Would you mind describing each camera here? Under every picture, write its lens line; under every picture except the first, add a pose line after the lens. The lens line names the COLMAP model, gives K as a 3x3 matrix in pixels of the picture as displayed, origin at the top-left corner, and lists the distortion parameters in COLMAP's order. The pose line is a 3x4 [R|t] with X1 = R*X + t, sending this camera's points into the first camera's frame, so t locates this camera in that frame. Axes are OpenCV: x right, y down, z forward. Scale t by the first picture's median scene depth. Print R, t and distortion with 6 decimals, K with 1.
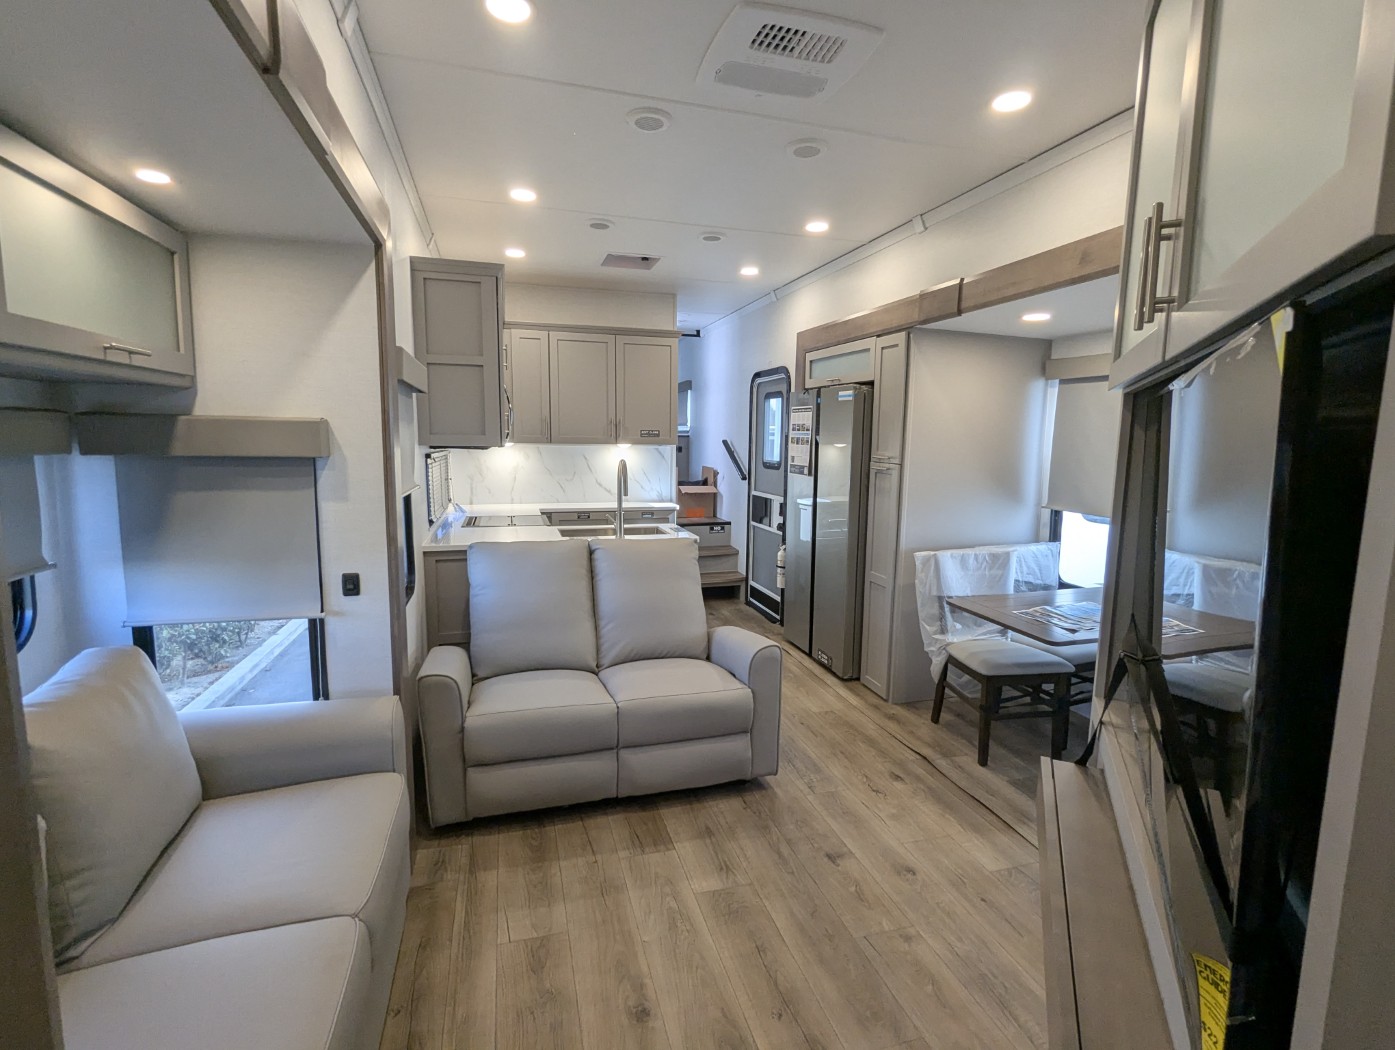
lens RADIAL K [[665.0, 0, 697.3], [0, 665.0, 530.1], [0, 0, 1]] dist [-0.000993, 0.001283]
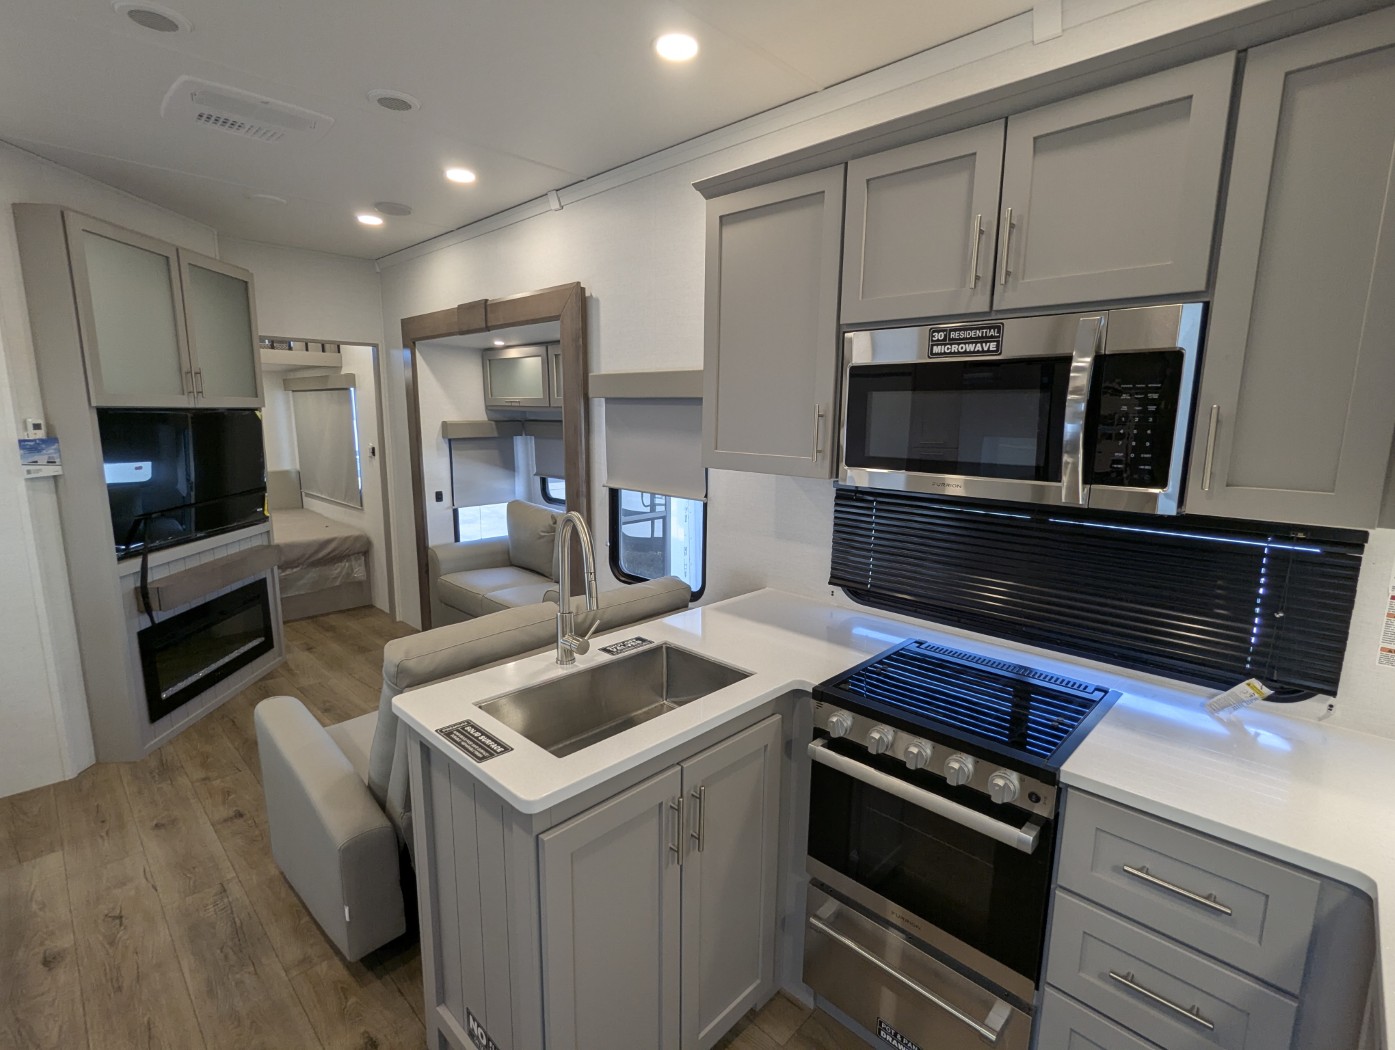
lens RADIAL K [[665.0, 0, 698.0], [0, 665.0, 527.8], [0, 0, 1]] dist [-0.000993, 0.001283]
pose [[-0.867796, 0.062056, -0.493030, 0.035147], [-0.090878, 0.955619, 0.280237, -0.227844], [0.488539, 0.287995, -0.823644, 1.406095]]
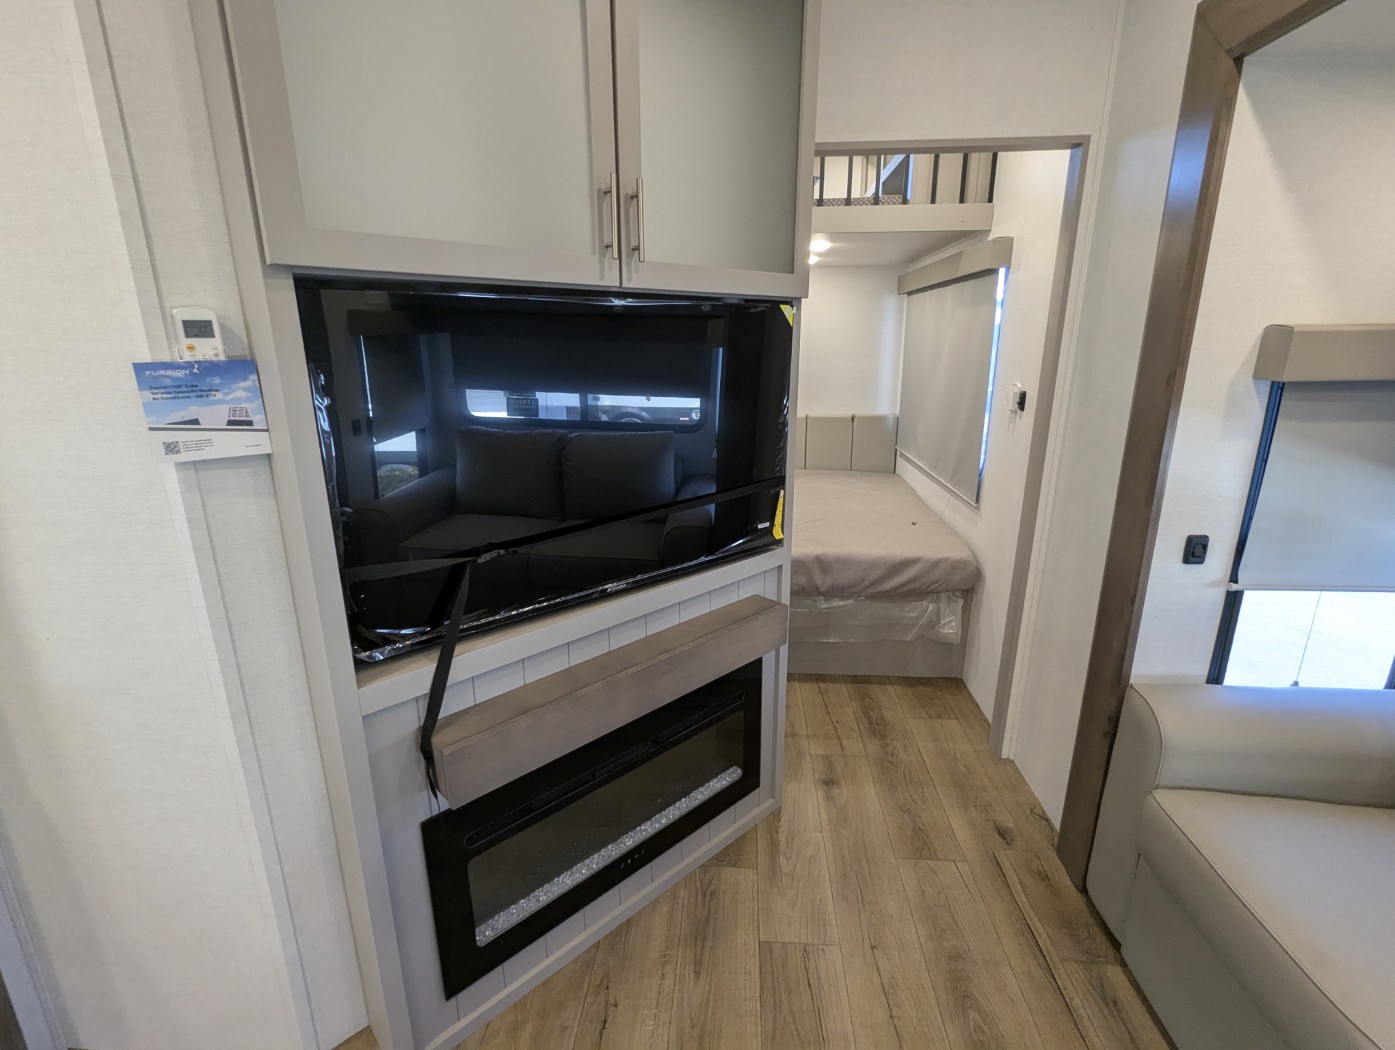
lens RADIAL K [[665.0, 0, 696.3], [0, 665.0, 525.7], [0, 0, 1]] dist [-0.000993, 0.001283]
pose [[-0.938201, -0.106133, 0.329415, 0.001678], [0.036216, 0.916485, 0.398426, -0.089136], [-0.344190, 0.385734, -0.856004, 0.604341]]
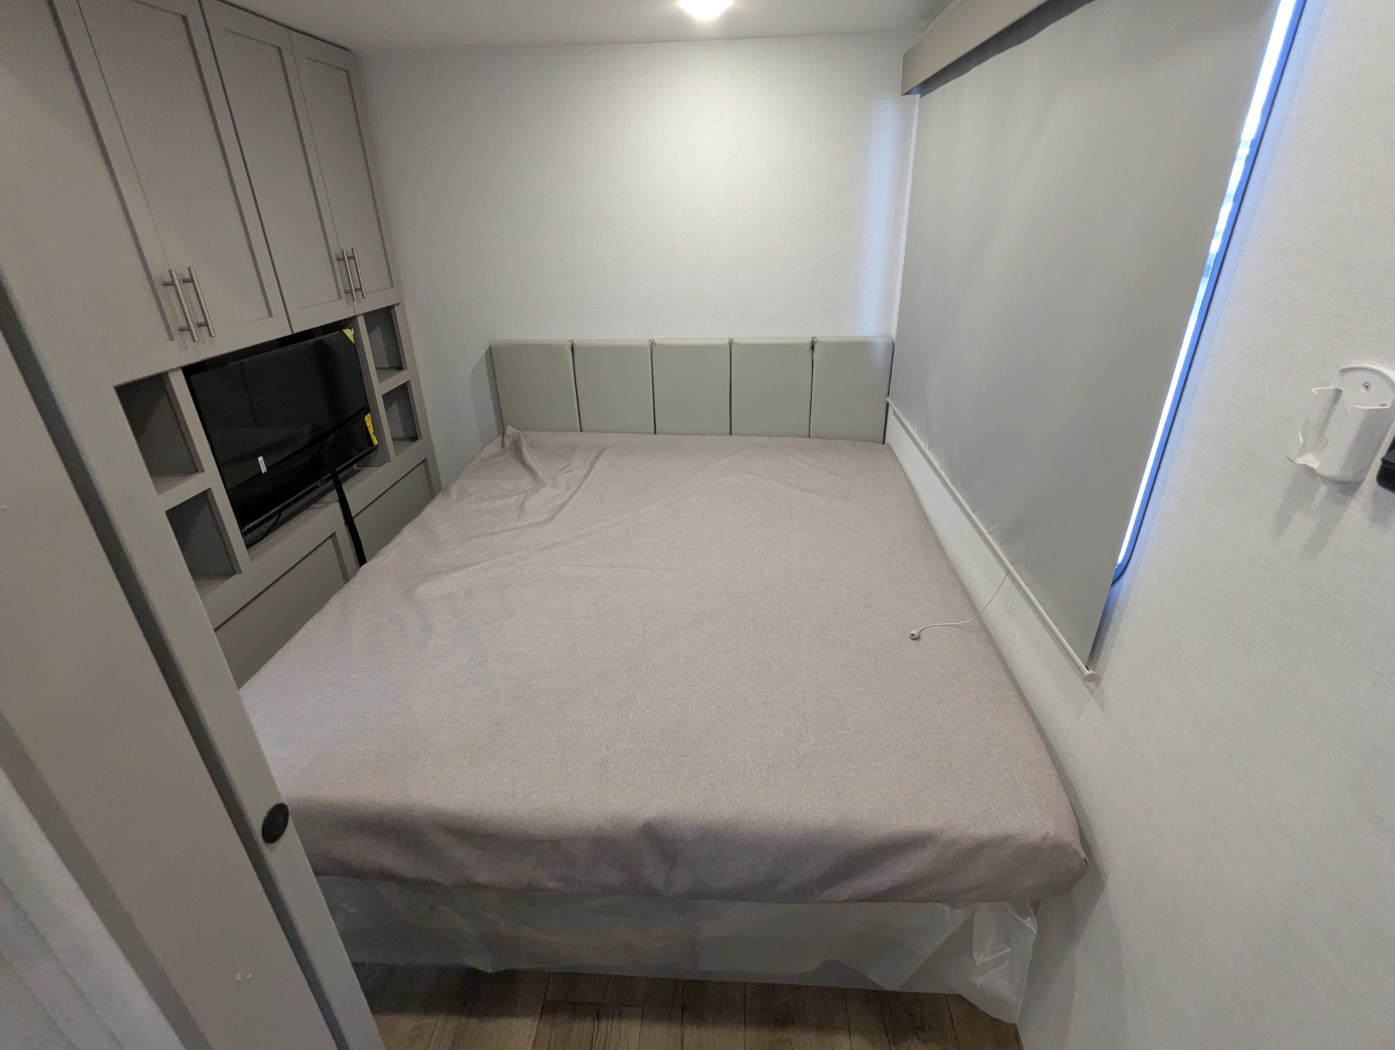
lens RADIAL K [[665.0, 0, 696.4], [0, 665.0, 525.1], [0, 0, 1]] dist [-0.000993, 0.001283]
pose [[-0.942051, -0.146472, 0.301805, 0.034166], [0.049705, 0.828775, 0.557370, -0.006759], [-0.331768, 0.540072, -0.773467, 0.058758]]
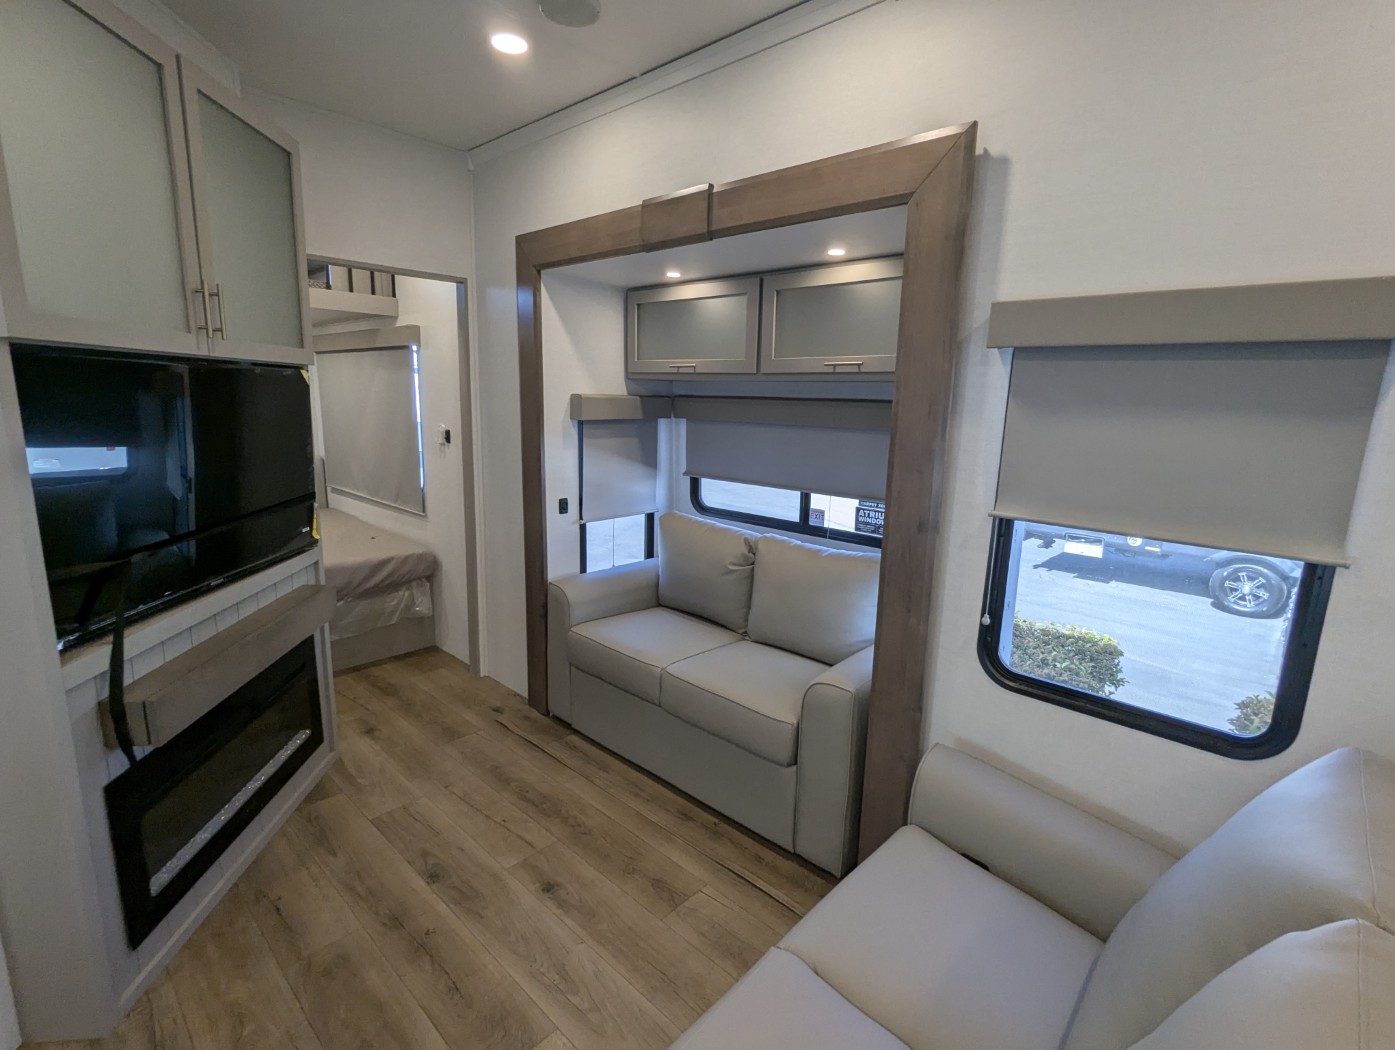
lens RADIAL K [[665.0, 0, 699.5], [0, 665.0, 527.1], [0, 0, 1]] dist [-0.000993, 0.001283]
pose [[-0.855149, 0.060569, -0.514832, 0.124757], [-0.112252, 0.947950, 0.297977, -0.135208], [0.506083, 0.312605, -0.803839, 0.898752]]
